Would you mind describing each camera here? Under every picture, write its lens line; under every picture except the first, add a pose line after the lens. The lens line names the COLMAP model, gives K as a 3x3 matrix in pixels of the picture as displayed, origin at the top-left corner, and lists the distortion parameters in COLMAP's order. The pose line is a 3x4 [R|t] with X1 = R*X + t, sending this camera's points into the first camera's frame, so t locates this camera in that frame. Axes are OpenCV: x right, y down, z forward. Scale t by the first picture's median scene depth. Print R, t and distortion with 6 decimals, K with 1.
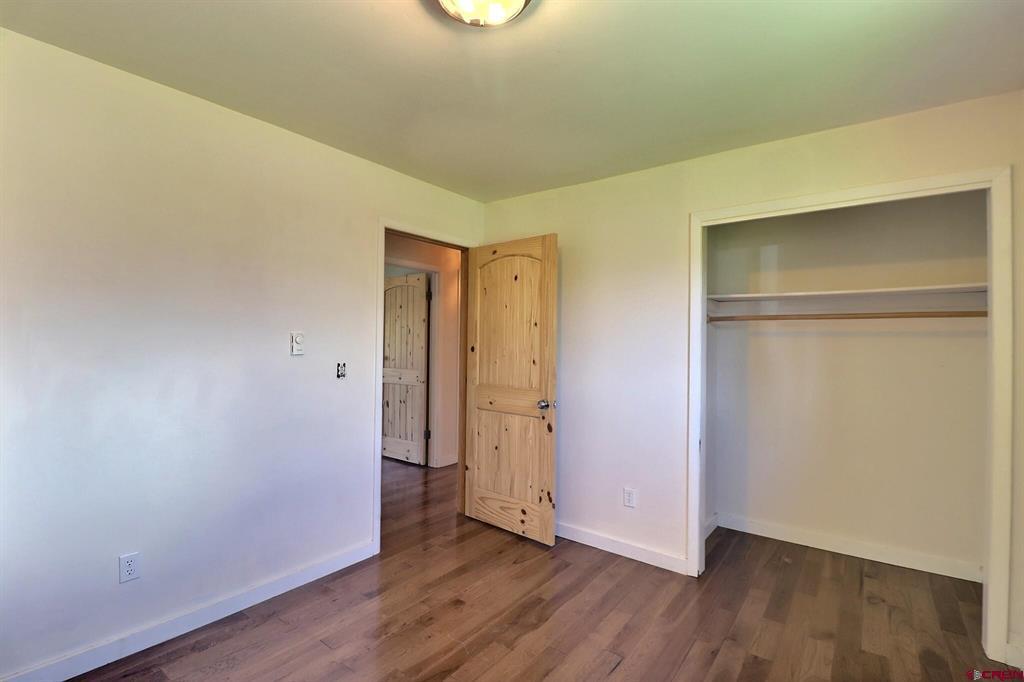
lens RADIAL K [[476.9, 0, 508.1], [0, 476.9, 339.1], [0, 0, 1]] dist [-0.003473, -0.000713]
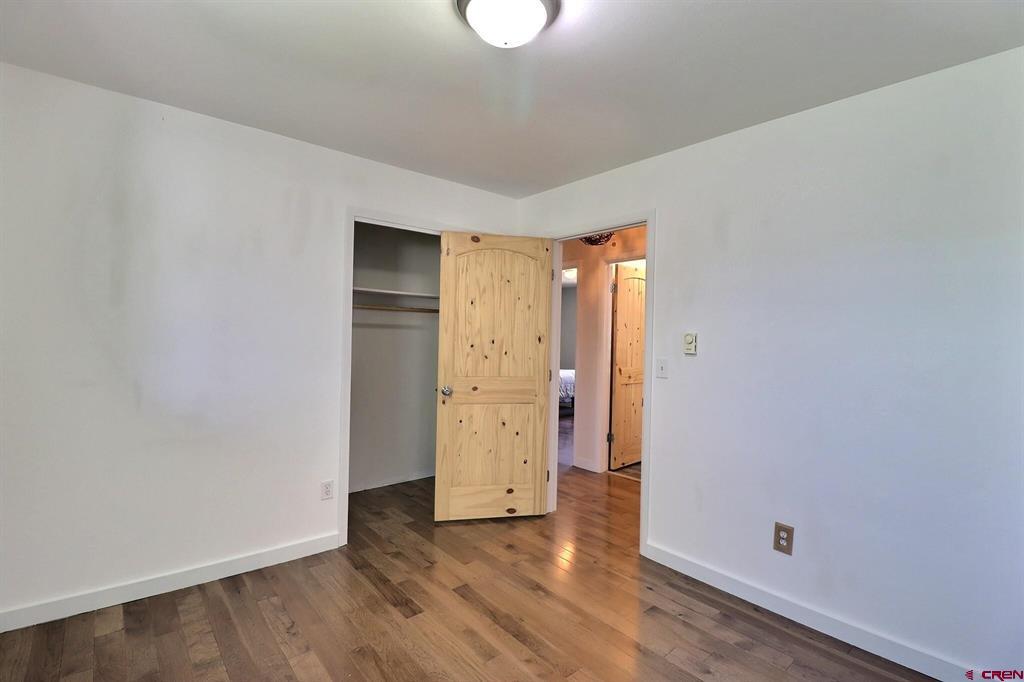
lens RADIAL K [[476.9, 0, 507.9], [0, 476.9, 344.5], [0, 0, 1]] dist [-0.003473, -0.000713]
pose [[0.204027, -0.026613, 0.978604, -0.572289], [-0.030030, 0.998990, 0.033428, -0.002594], [-0.978505, -0.036207, 0.203021, 0.433755]]
